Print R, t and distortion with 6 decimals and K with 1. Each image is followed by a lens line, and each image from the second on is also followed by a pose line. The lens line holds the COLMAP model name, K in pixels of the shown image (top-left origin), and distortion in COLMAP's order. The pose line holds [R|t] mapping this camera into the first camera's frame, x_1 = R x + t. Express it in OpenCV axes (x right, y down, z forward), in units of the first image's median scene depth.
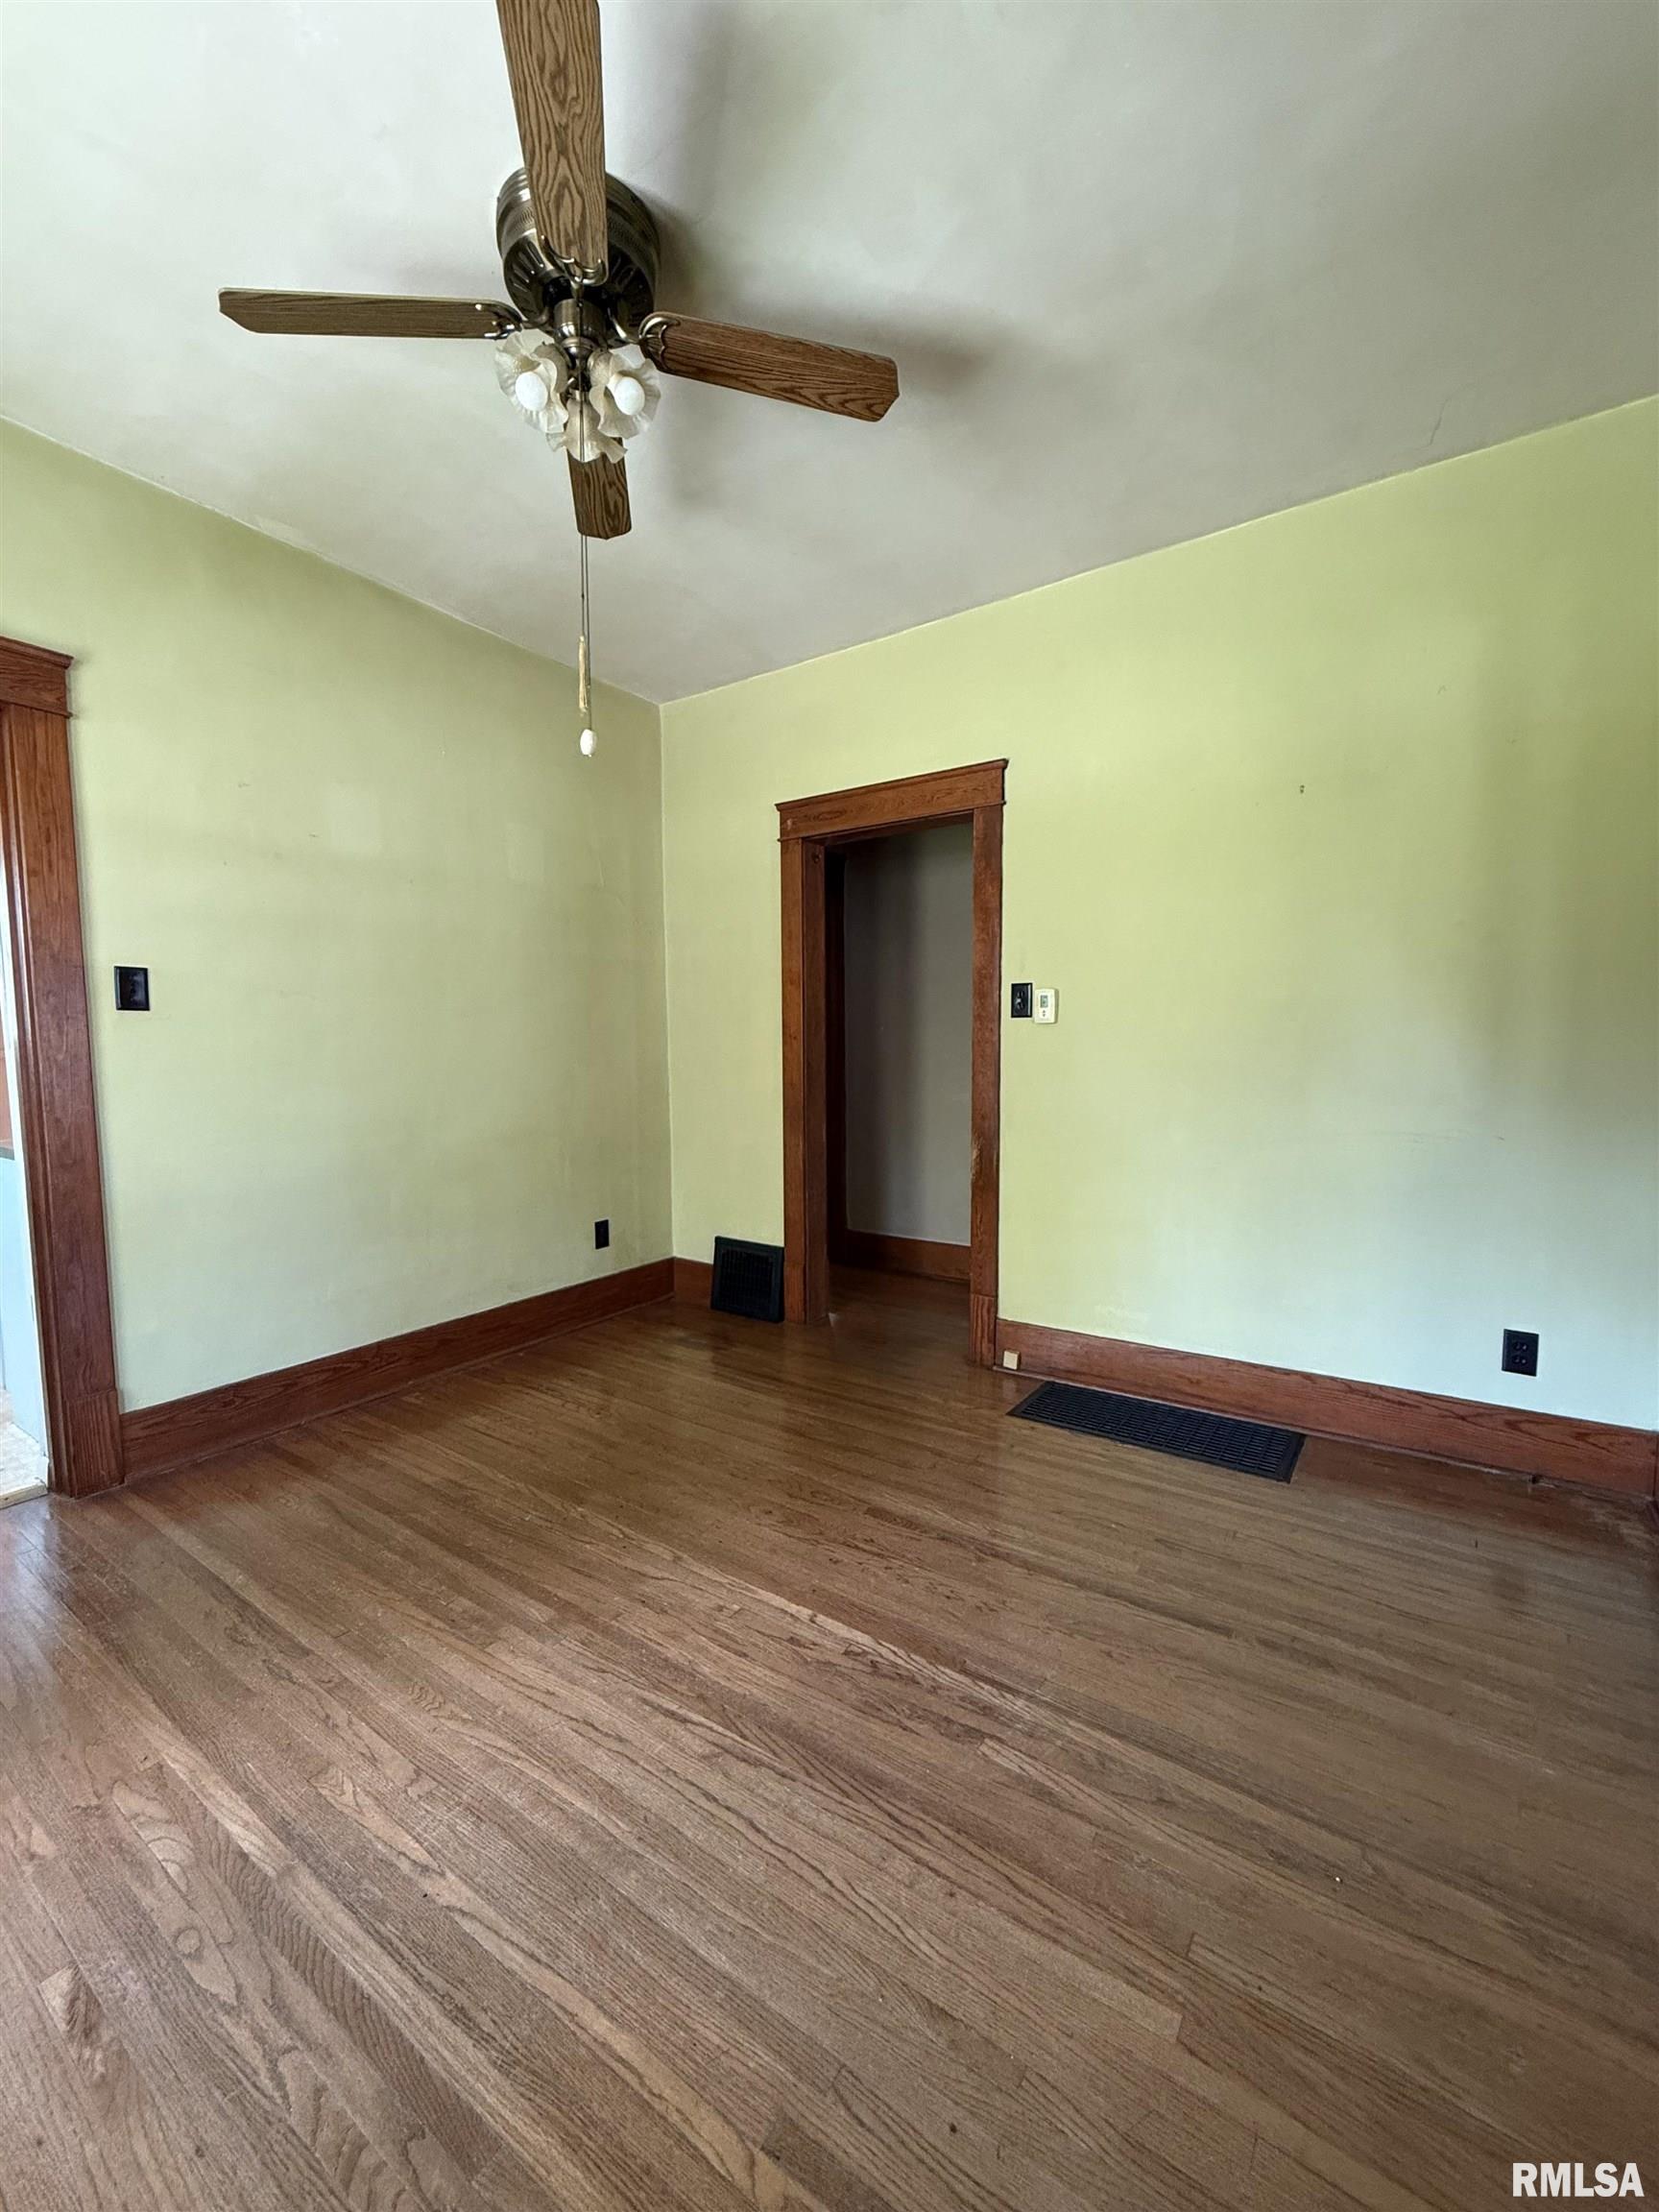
lens RADIAL K [[876.7, 0, 829.5], [0, 876.7, 1106.0], [0, 0, 1]] dist [-0.002764, -0.000176]
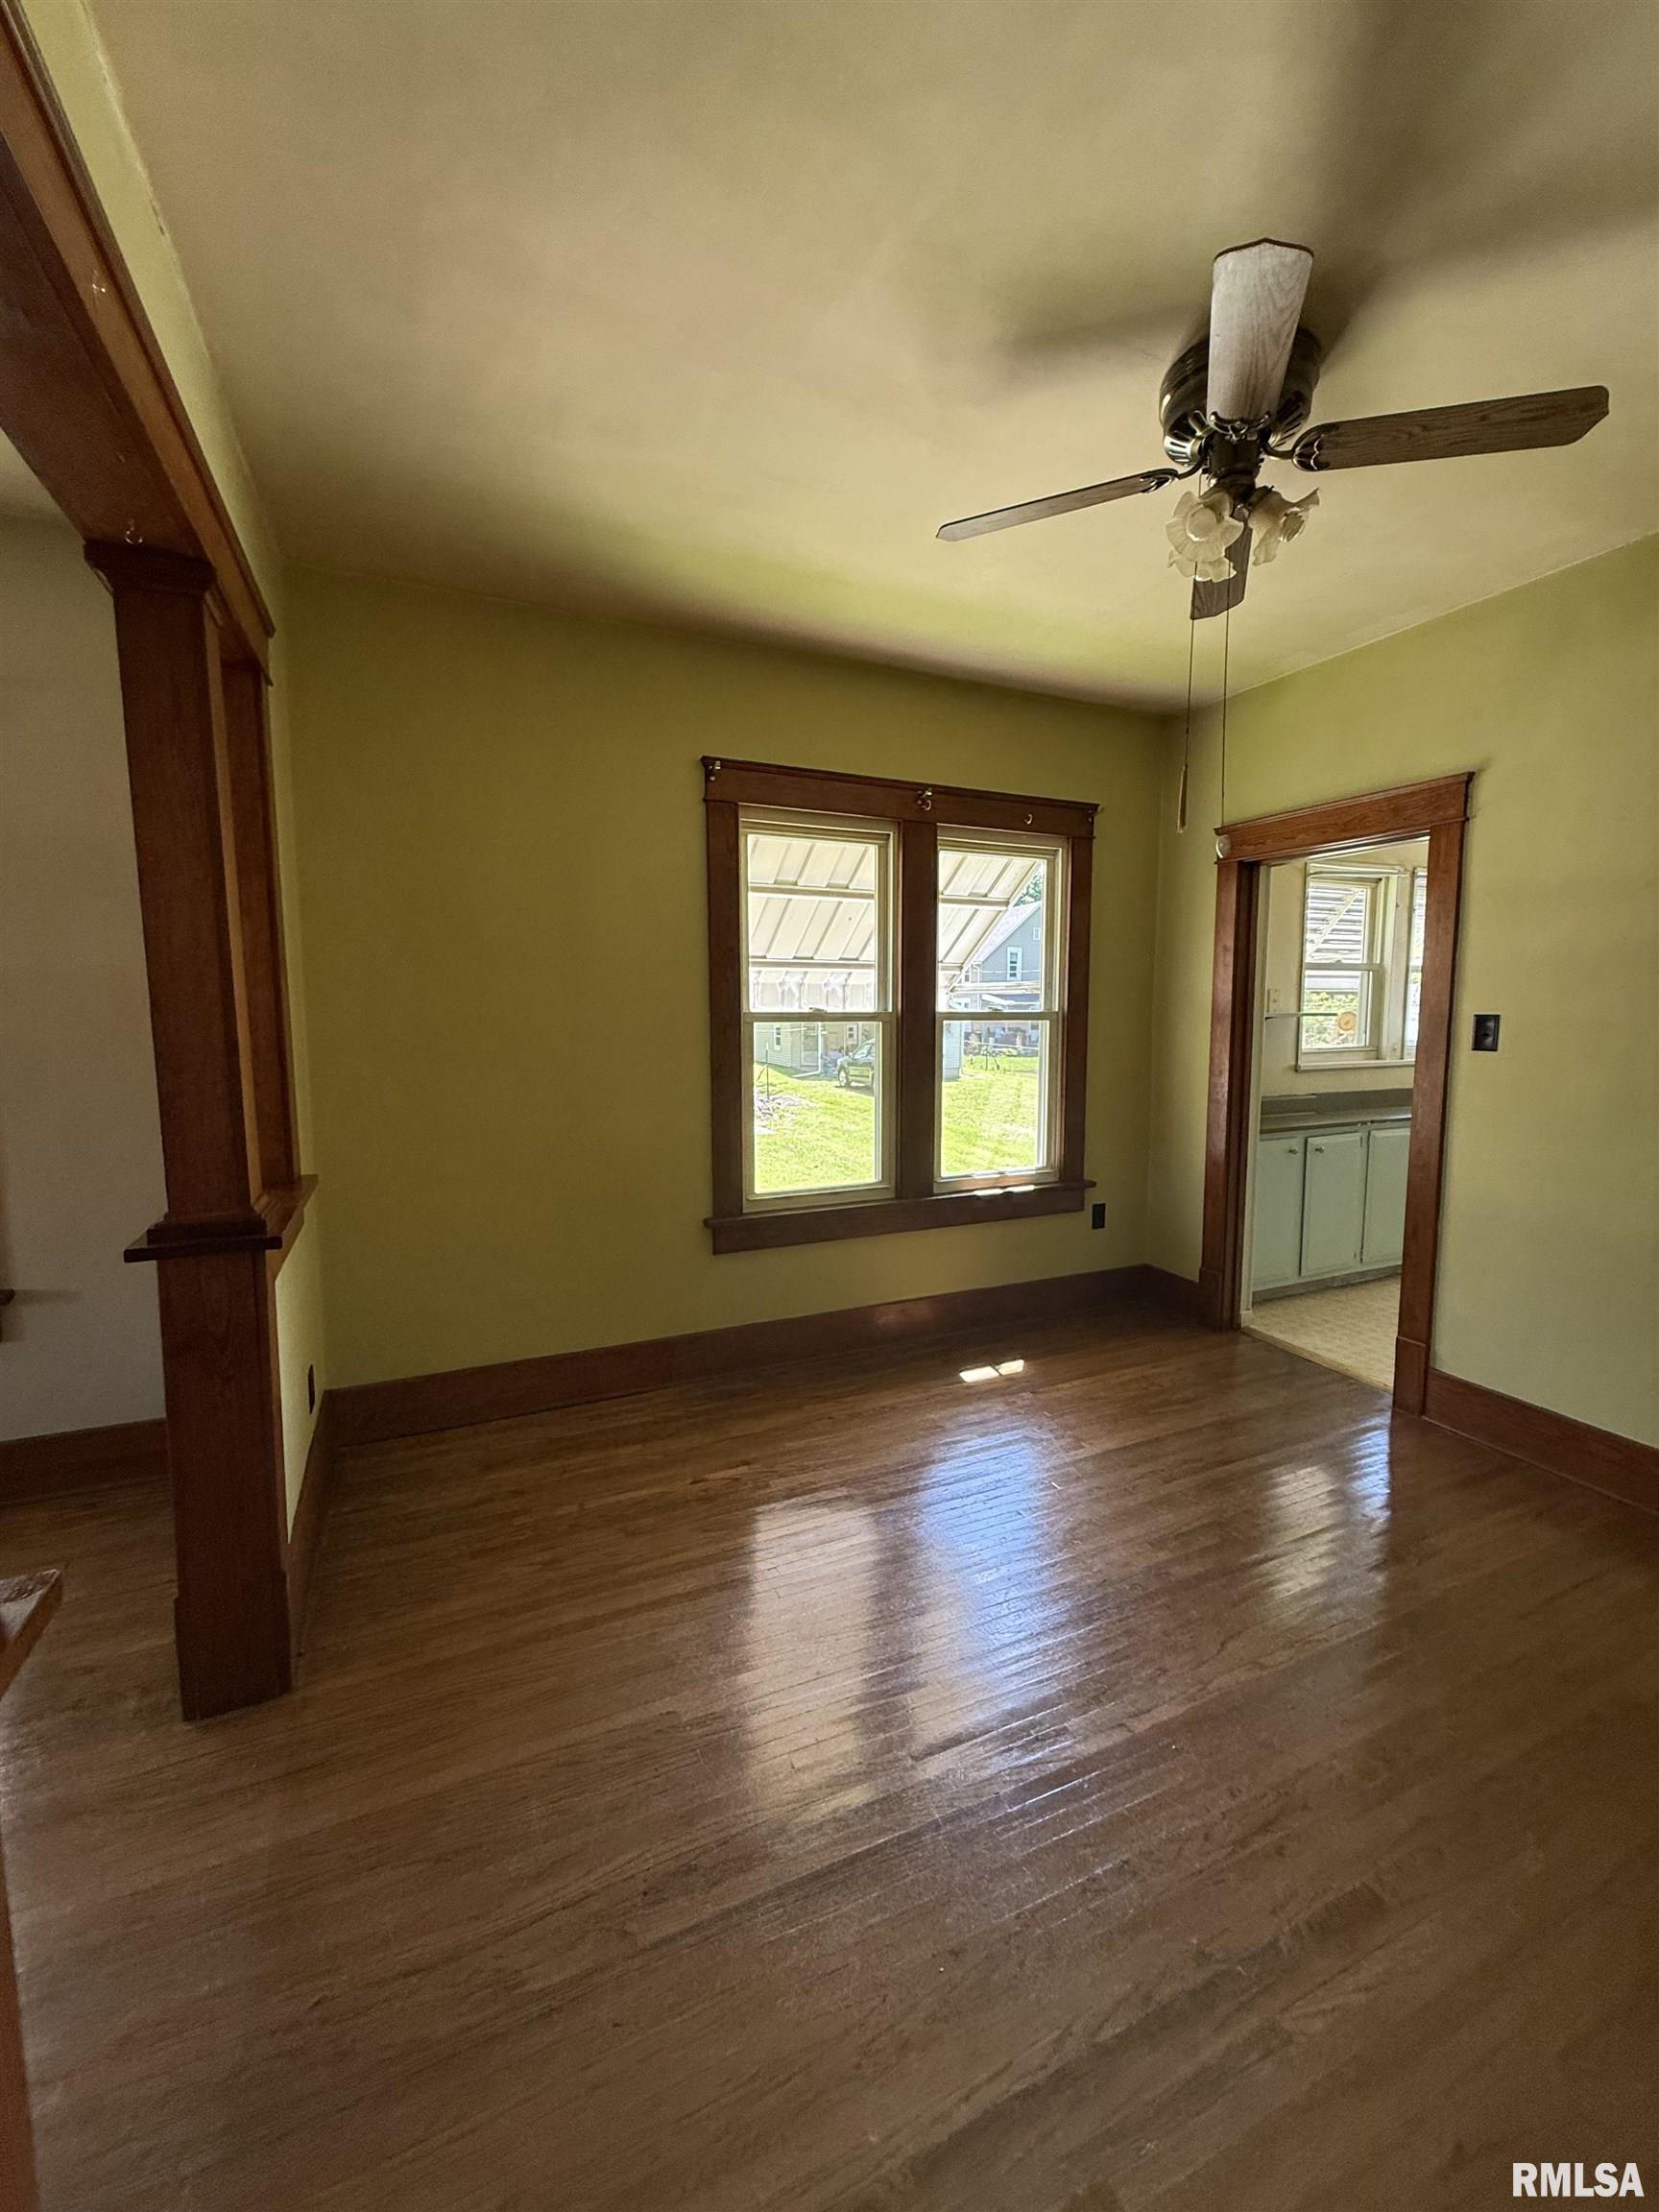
lens RADIAL K [[876.7, 0, 829.5], [0, 876.7, 1106.0], [0, 0, 1]] dist [-0.002764, -0.000176]
pose [[-0.518244, 0.103088, -0.848997, 0.852875], [-0.053741, 0.986821, 0.152628, -0.211305], [0.853543, 0.124725, -0.505874, 1.063831]]
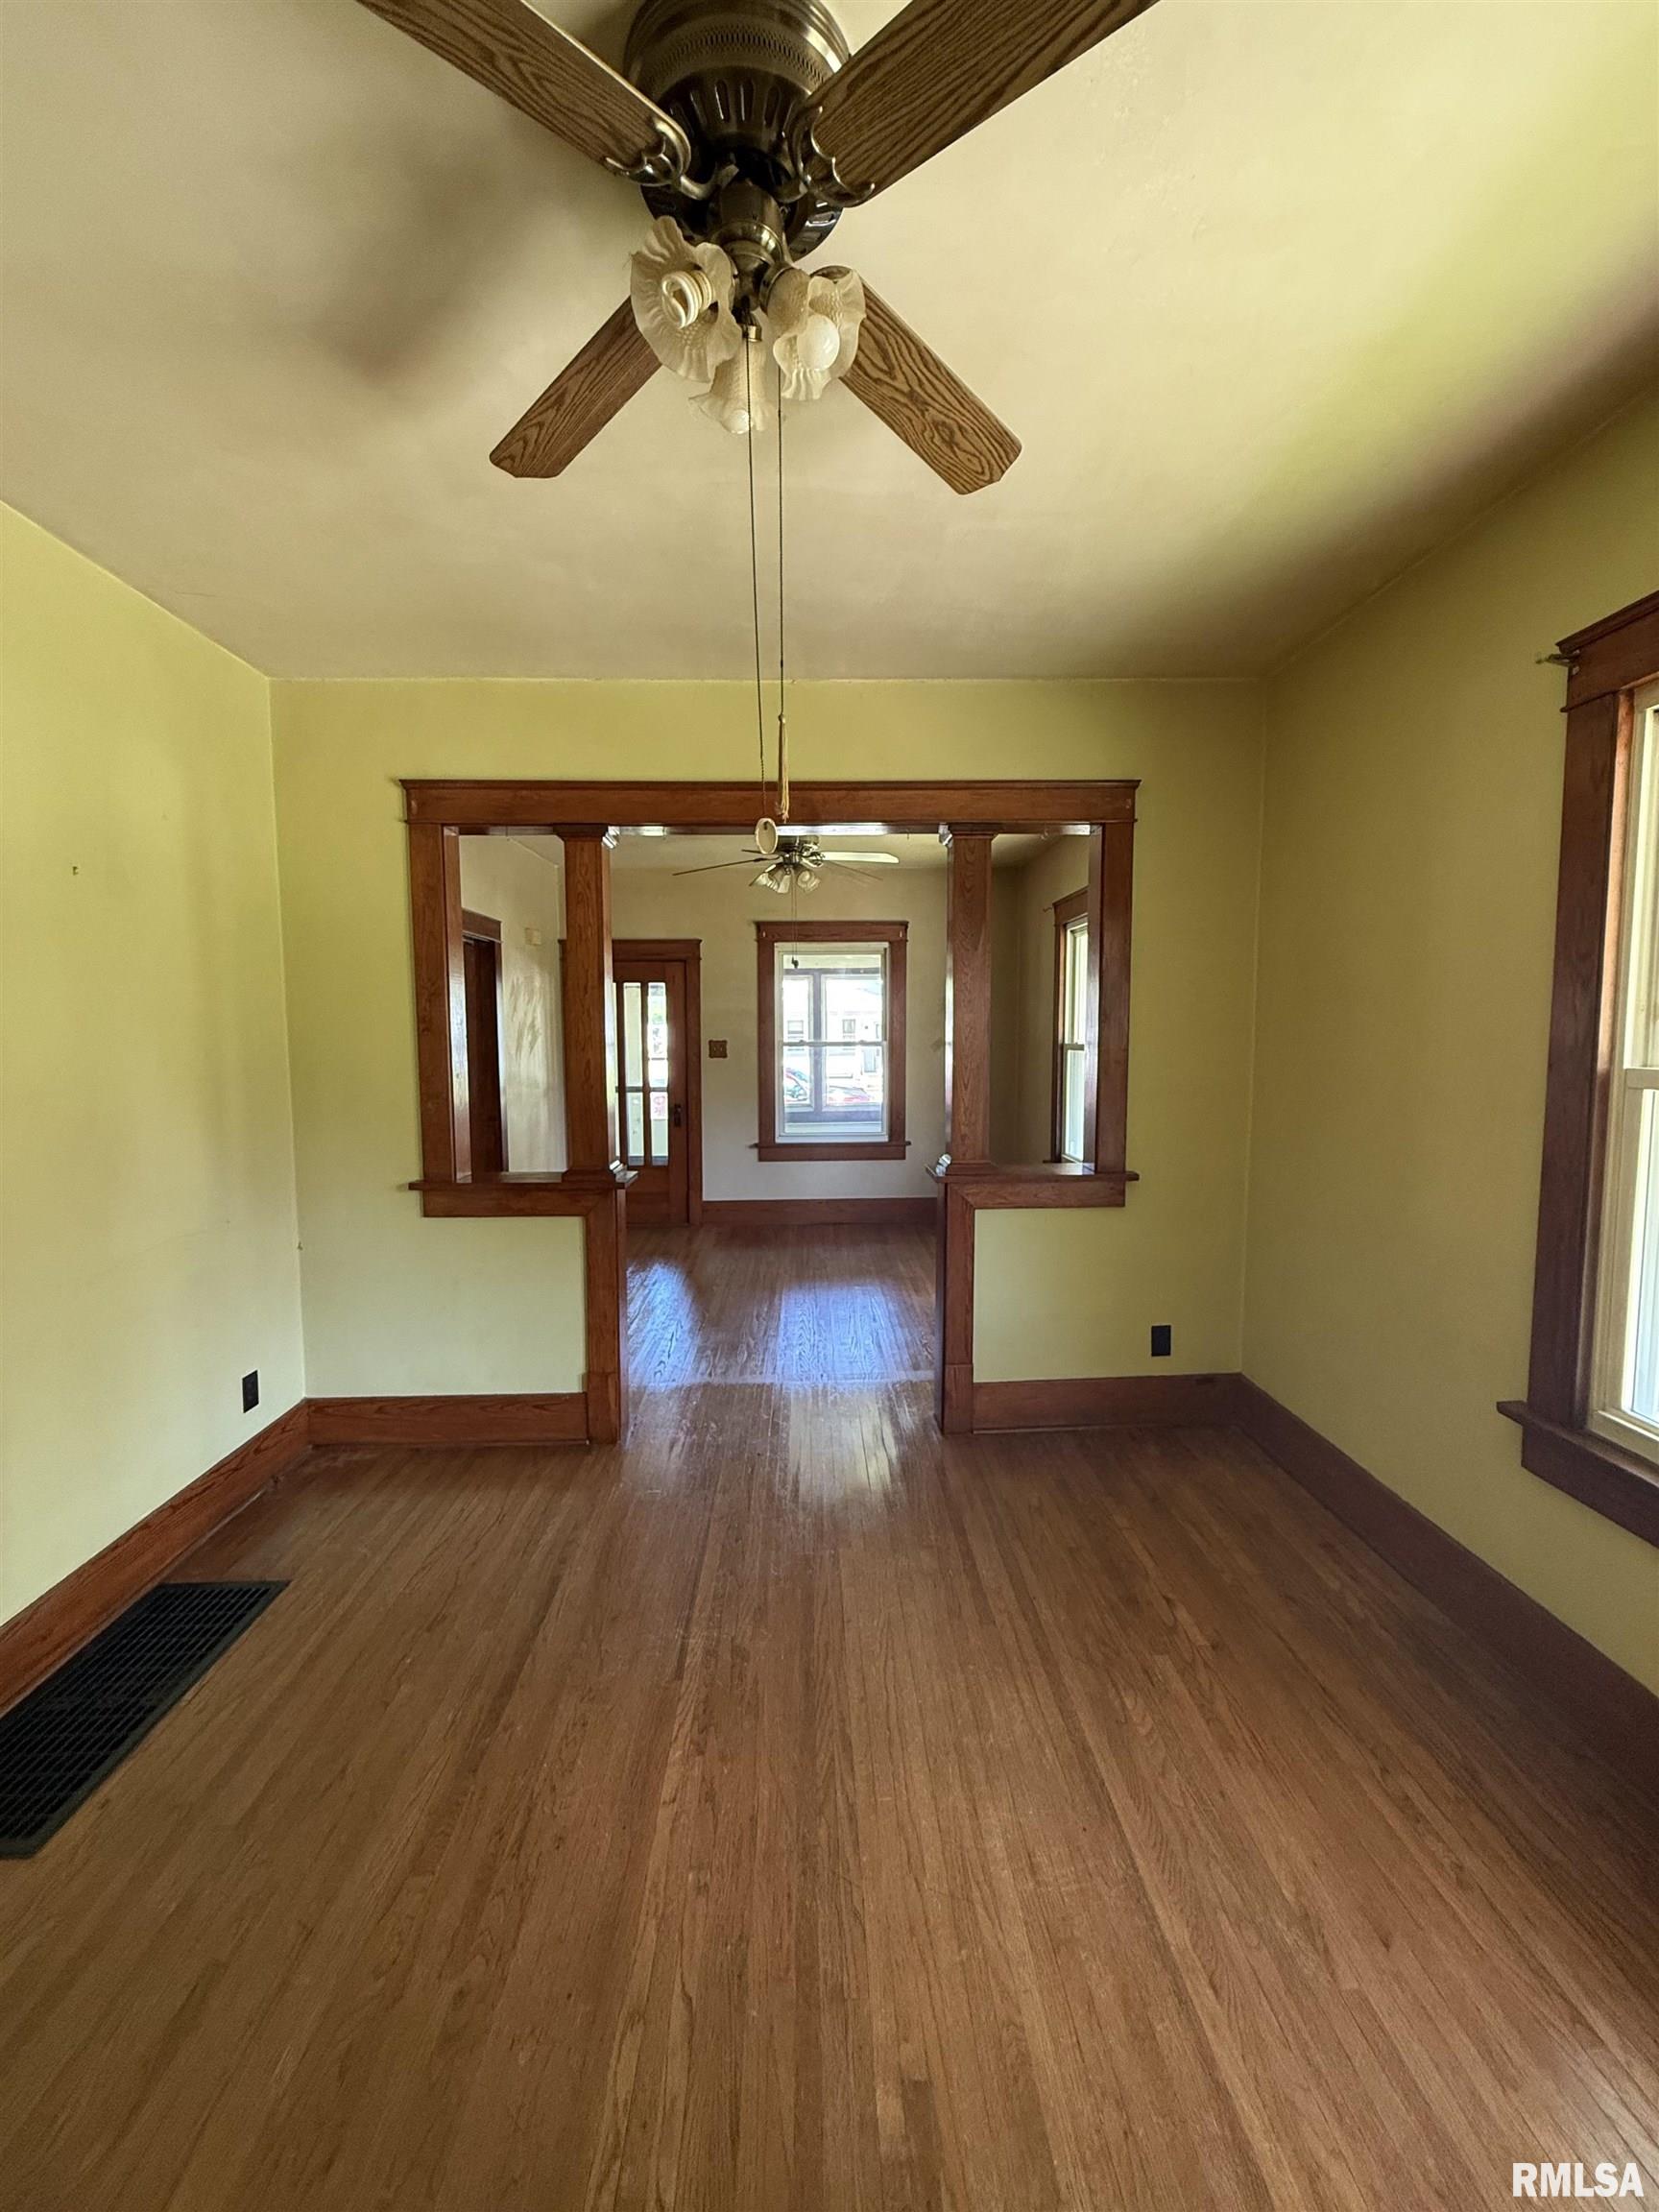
lens RADIAL K [[876.7, 0, 829.5], [0, 876.7, 1106.0], [0, 0, 1]] dist [-0.002764, -0.000176]
pose [[-0.590158, -0.055170, 0.805400, -0.799240], [0.066837, 0.990898, 0.116852, -0.247726], [-0.804516, 0.122792, -0.581099, 1.249265]]
